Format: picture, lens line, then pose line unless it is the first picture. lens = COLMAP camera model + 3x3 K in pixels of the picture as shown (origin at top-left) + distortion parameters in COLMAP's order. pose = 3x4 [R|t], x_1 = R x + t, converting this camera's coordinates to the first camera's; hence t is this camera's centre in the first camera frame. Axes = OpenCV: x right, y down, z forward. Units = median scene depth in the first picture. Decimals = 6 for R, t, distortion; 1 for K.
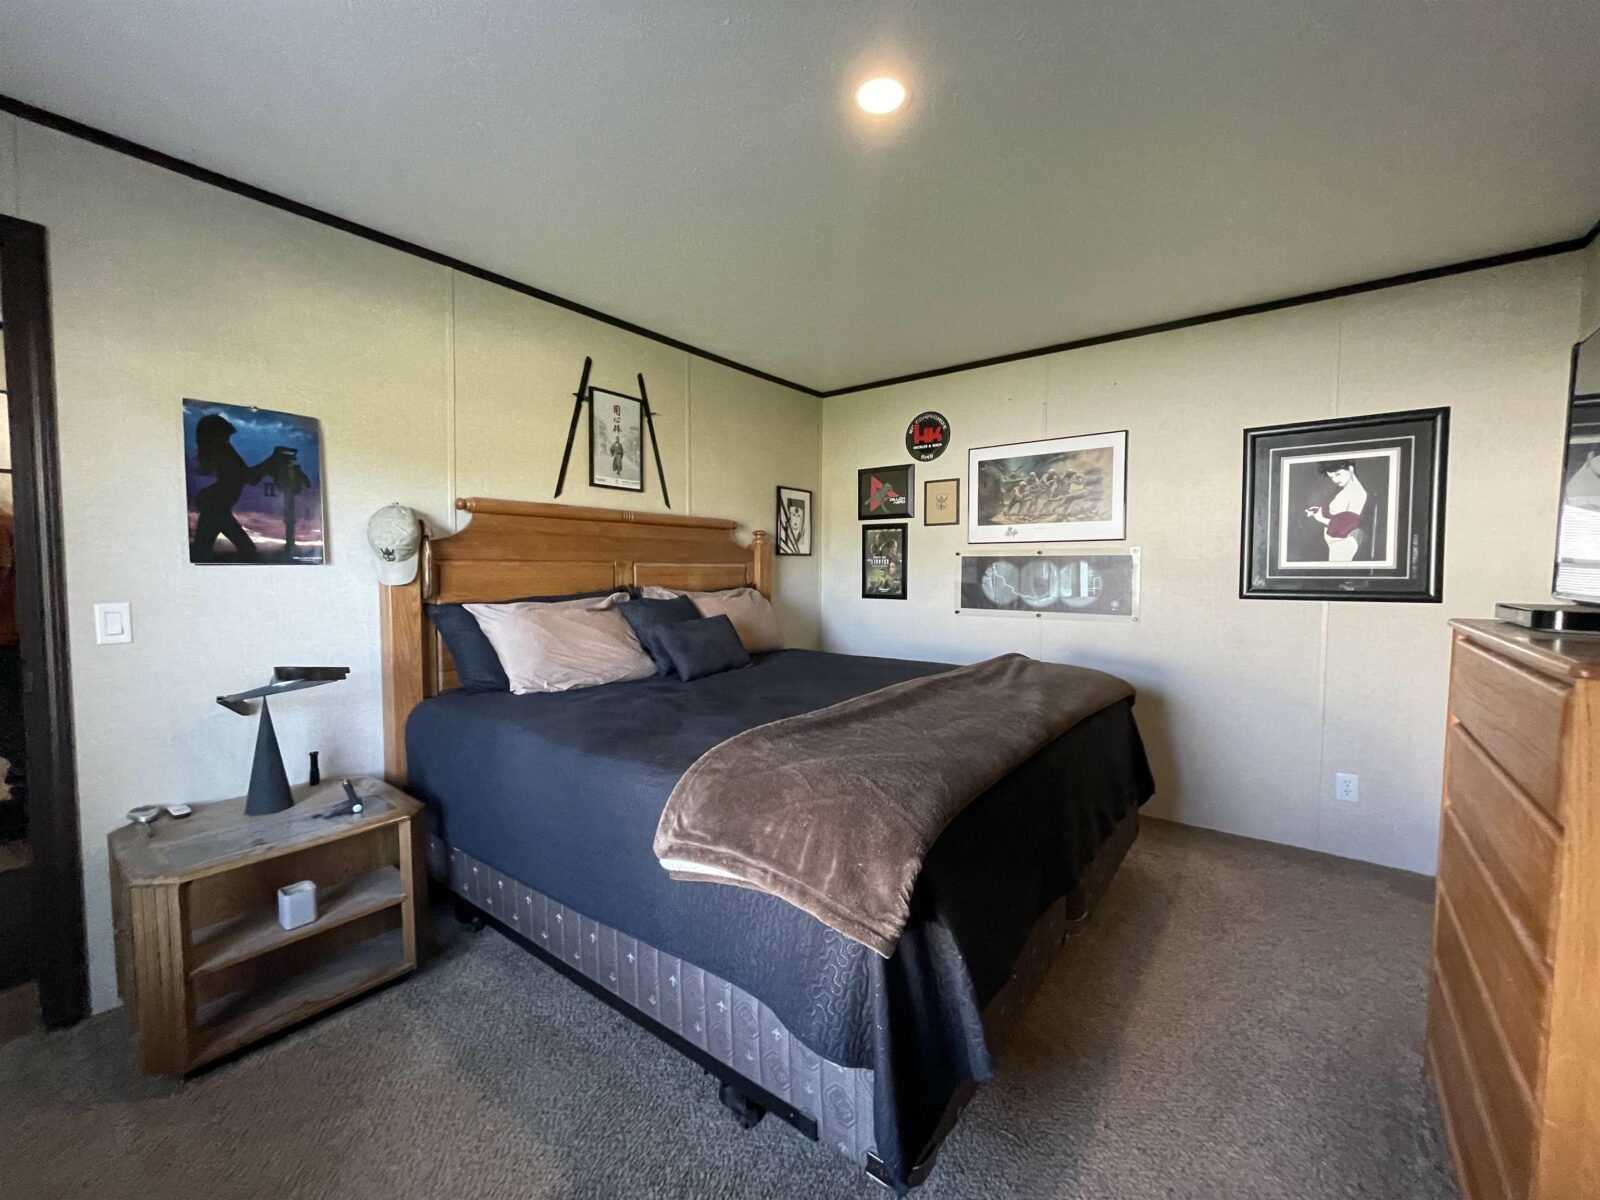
lens RADIAL K [[658.6, 0, 806.0], [0, 658.6, 599.6], [0, 0, 1]] dist [-0.002874, -0.000398]
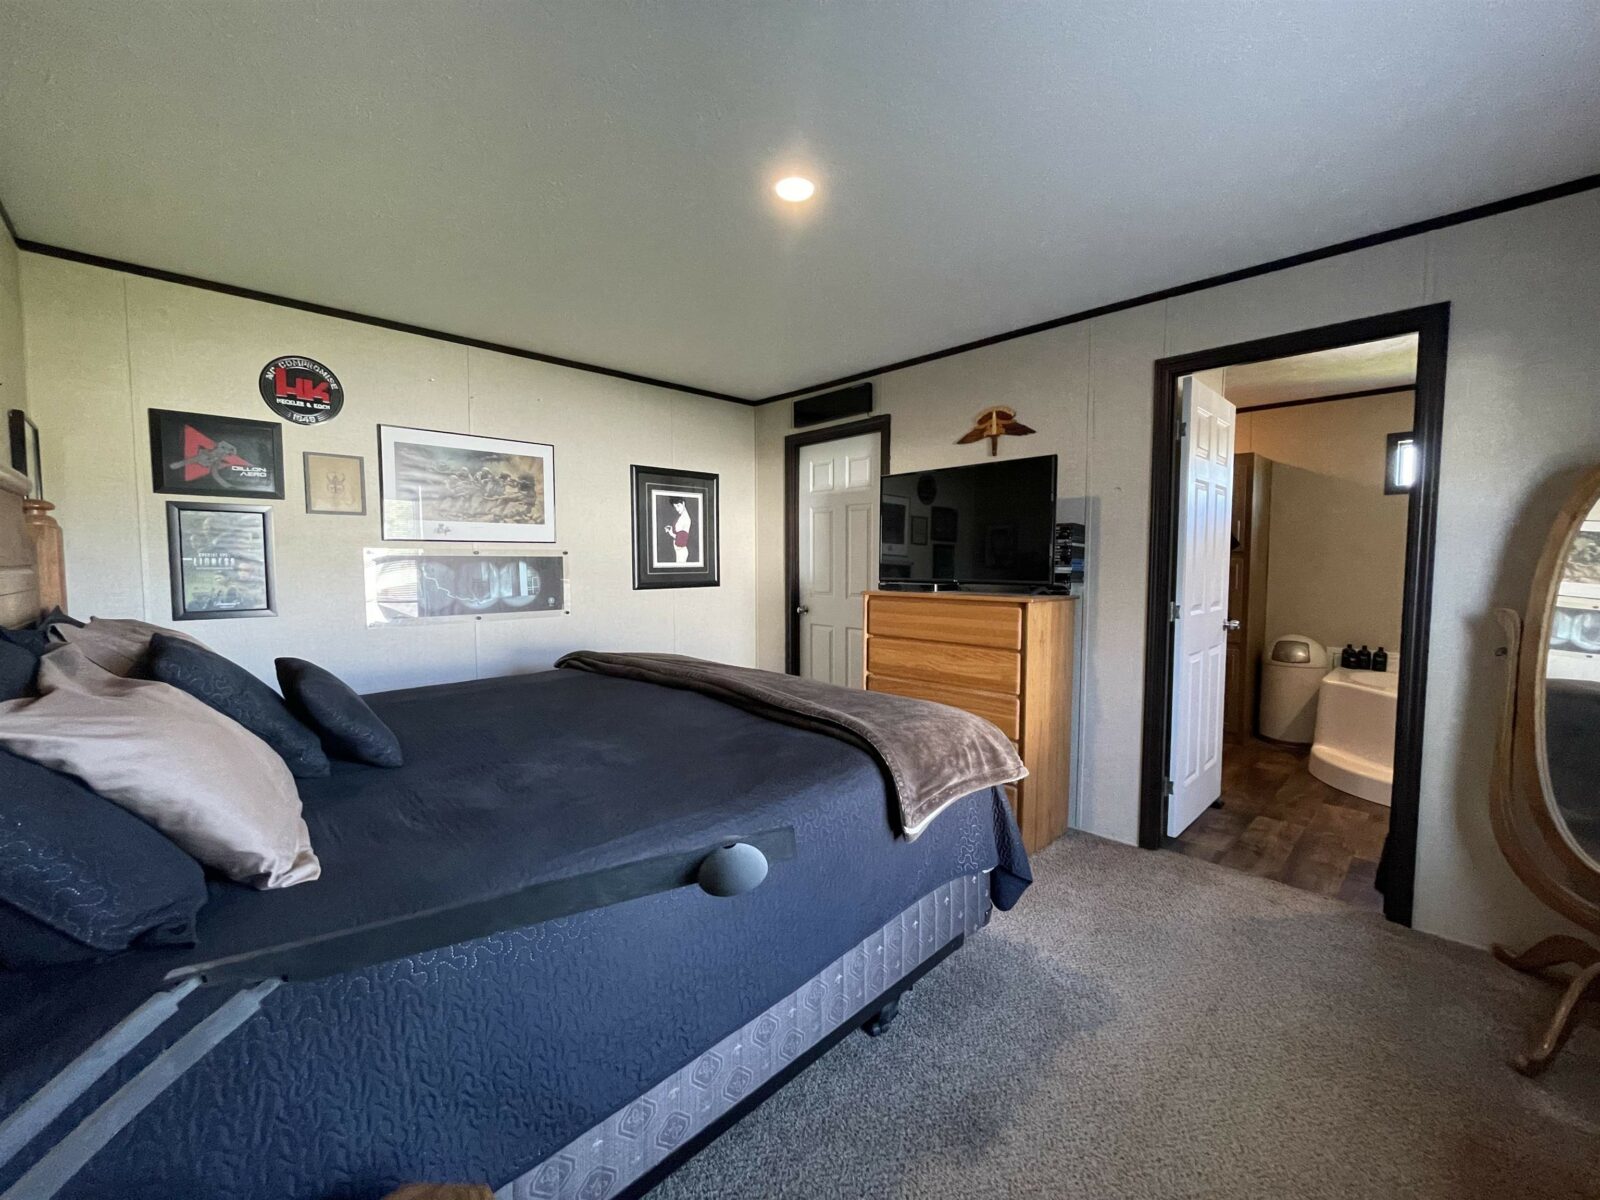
lens RADIAL K [[658.6, 0, 806.0], [0, 658.6, 599.6], [0, 0, 1]] dist [-0.002874, -0.000398]
pose [[0.124064, -0.060493, 0.990429, -0.563364], [0.048248, 0.997327, 0.054871, -0.034011], [-0.991100, 0.040979, 0.126651, 0.421893]]
